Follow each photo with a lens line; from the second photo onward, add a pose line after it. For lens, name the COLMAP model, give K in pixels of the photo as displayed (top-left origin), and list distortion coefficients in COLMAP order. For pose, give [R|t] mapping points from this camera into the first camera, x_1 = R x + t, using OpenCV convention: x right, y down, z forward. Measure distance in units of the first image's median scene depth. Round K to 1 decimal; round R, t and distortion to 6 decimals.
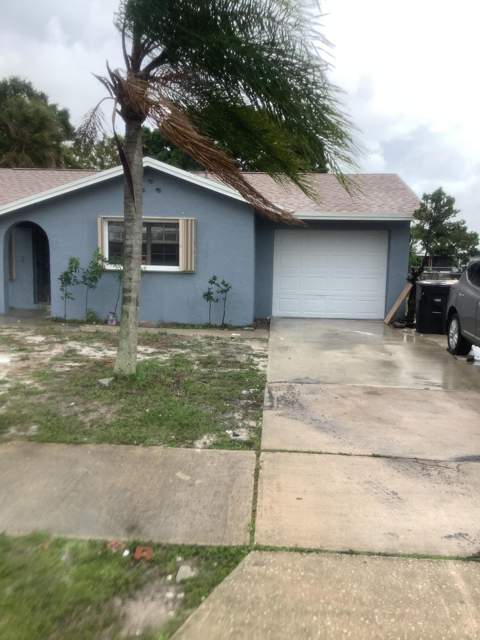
lens RADIAL K [[569.2, 0, 237.4], [0, 569.2, 320.7], [0, 0, 1]] dist [0.118383, -0.231301]
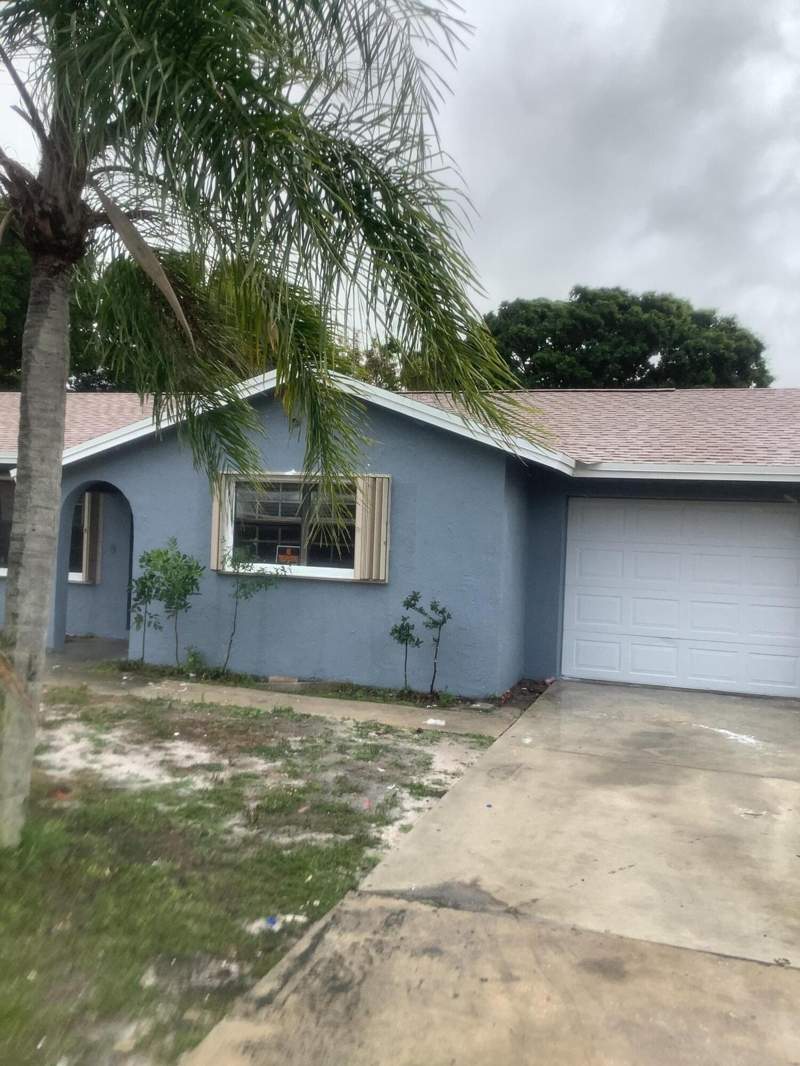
lens RADIAL K [[948.0, 0, 395.7], [0, 948.0, 534.2], [0, 0, 1]] dist [0.118383, -0.231301]
pose [[0.970196, 0.018671, -0.241603, 0.256107], [-0.046326, 0.992929, -0.109296, -0.070459], [0.237854, 0.117231, 0.964200, 0.378638]]
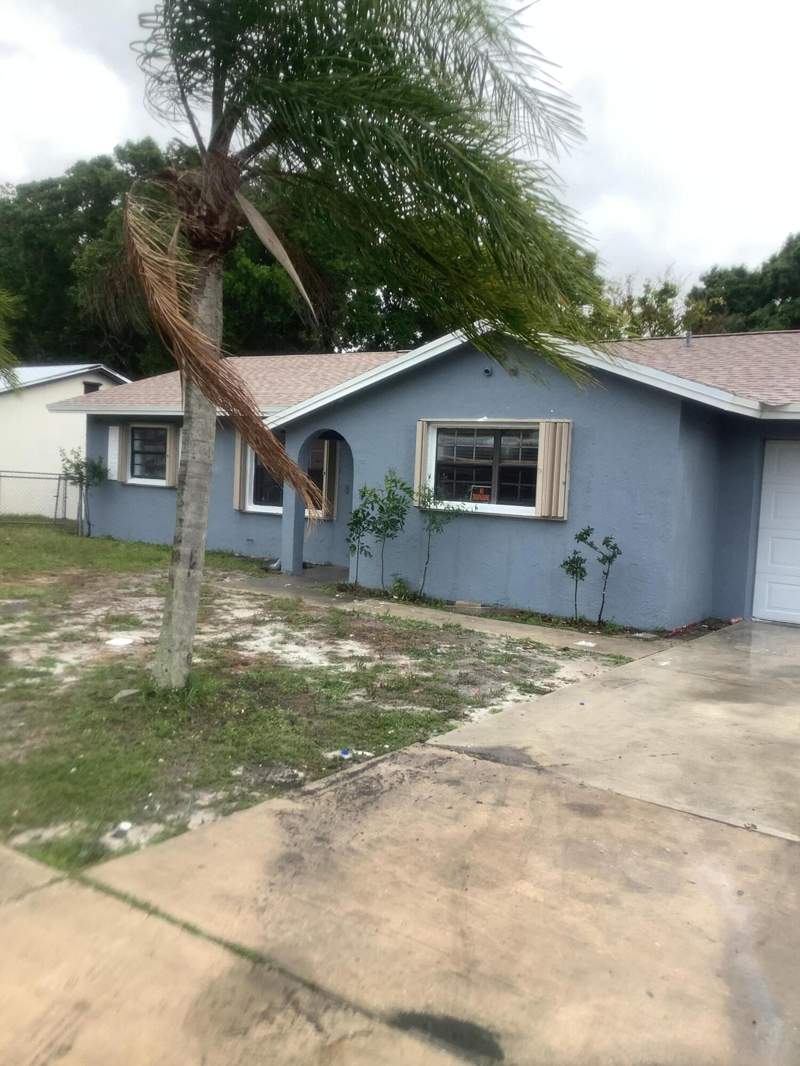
lens RADIAL K [[948.0, 0, 395.7], [0, 948.0, 534.2], [0, 0, 1]] dist [0.118383, -0.231301]
pose [[0.851307, 0.052204, -0.522064, 0.496028], [-0.086844, 0.995333, -0.042083, -0.038450], [0.517430, 0.081164, 0.851868, 0.301315]]
